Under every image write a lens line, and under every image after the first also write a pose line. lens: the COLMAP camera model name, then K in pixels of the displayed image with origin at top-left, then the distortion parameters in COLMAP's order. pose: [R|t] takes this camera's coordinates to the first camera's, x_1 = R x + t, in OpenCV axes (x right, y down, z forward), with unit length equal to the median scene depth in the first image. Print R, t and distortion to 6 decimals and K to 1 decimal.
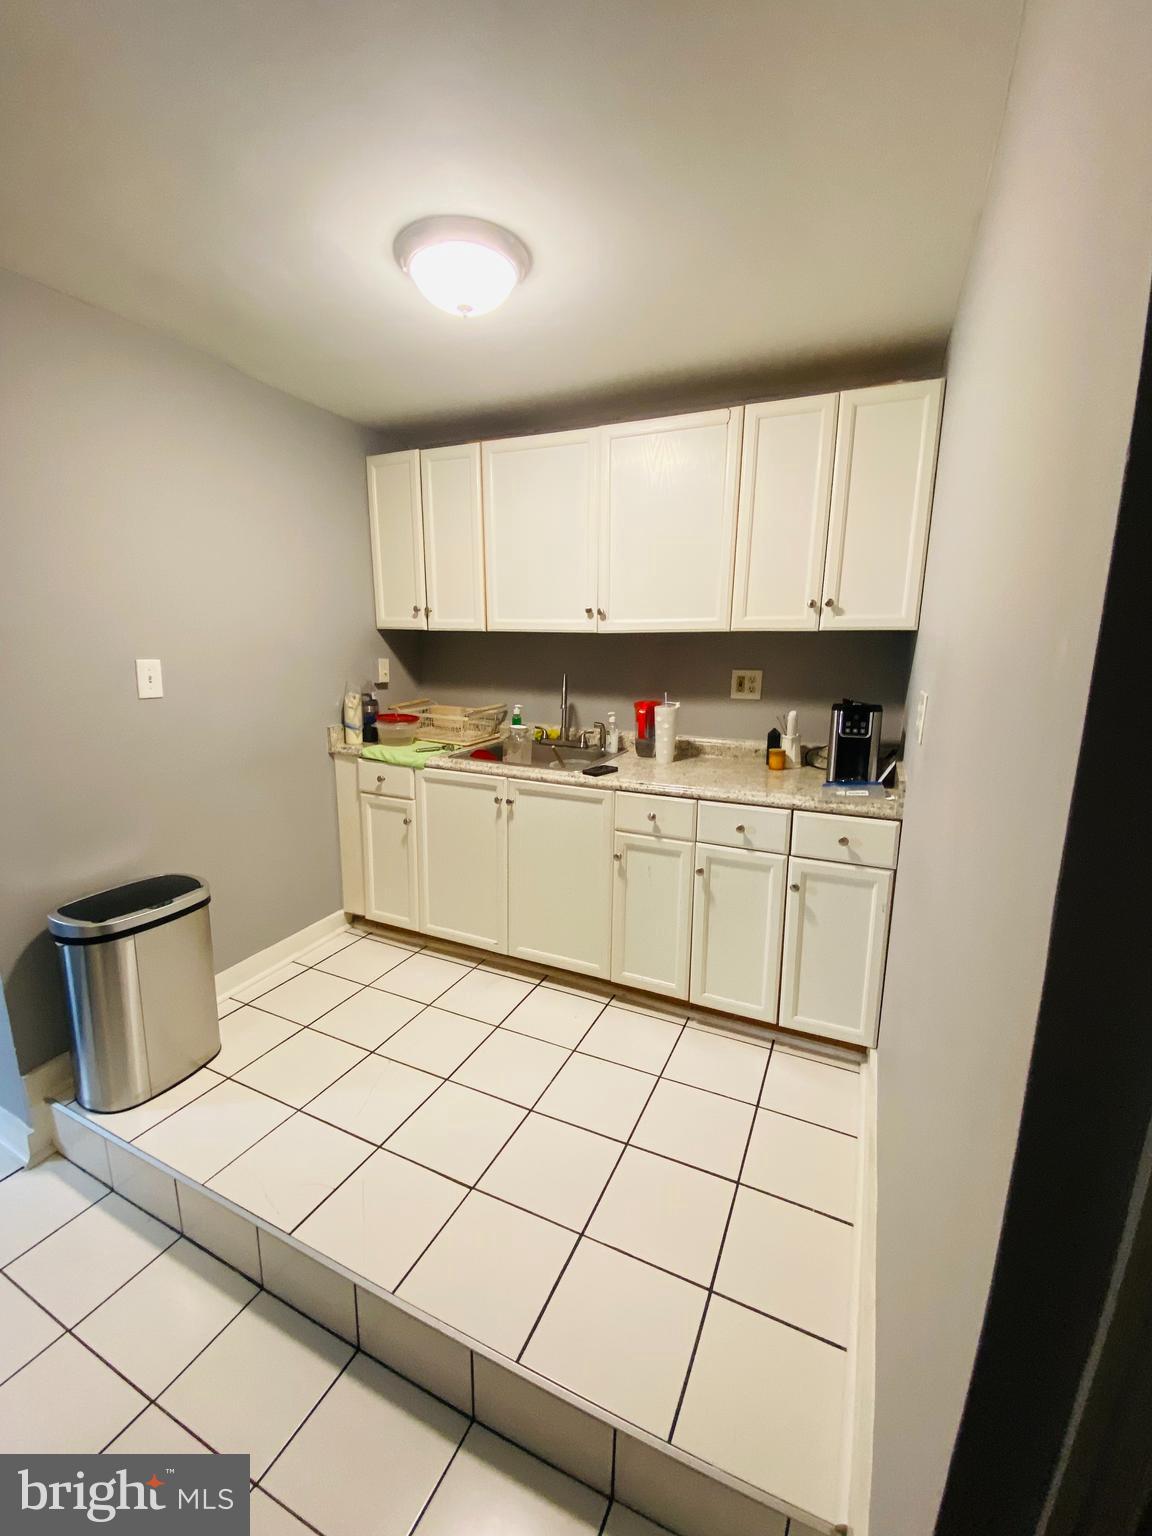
lens RADIAL K [[601.6, 0, 576.0], [0, 601.6, 768.0], [0, 0, 1]] dist [0.002194, -0.000106]
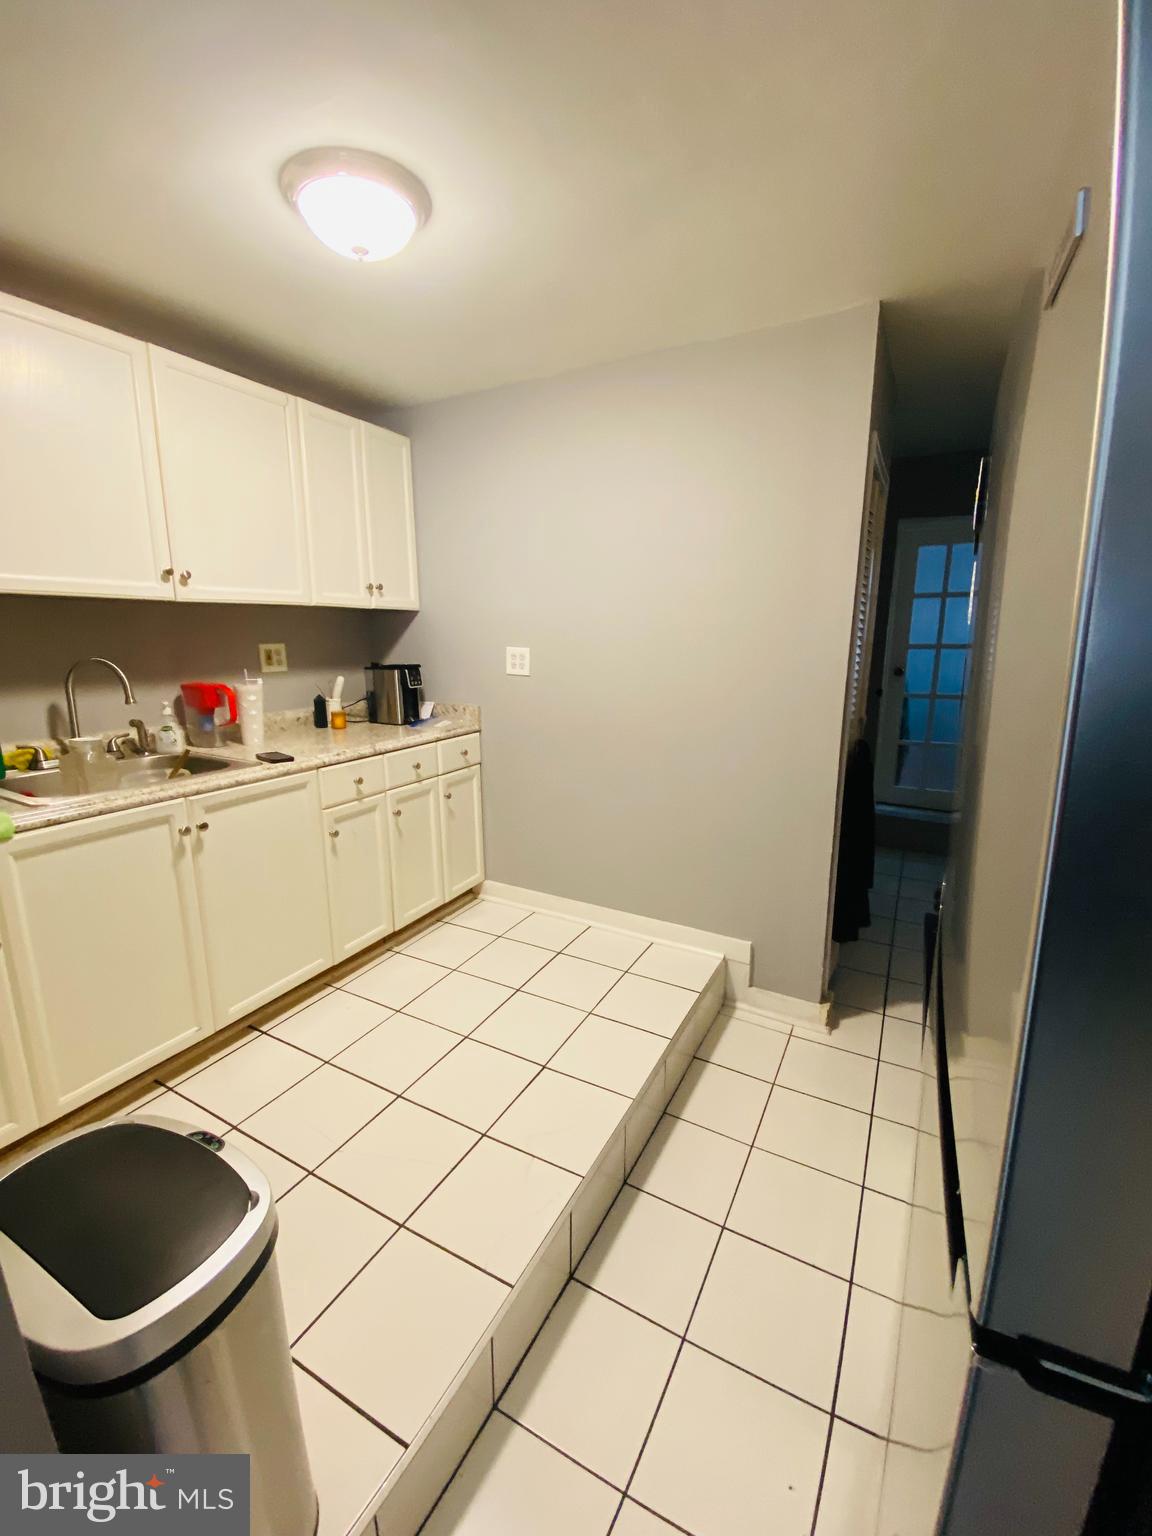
lens RADIAL K [[601.6, 0, 576.0], [0, 601.6, 768.0], [0, 0, 1]] dist [0.002194, -0.000106]
pose [[0.095814, -0.230627, 0.968314, -0.763303], [0.198500, 0.957677, 0.208452, -0.076370], [-0.975406, 0.172238, 0.137538, 0.421505]]
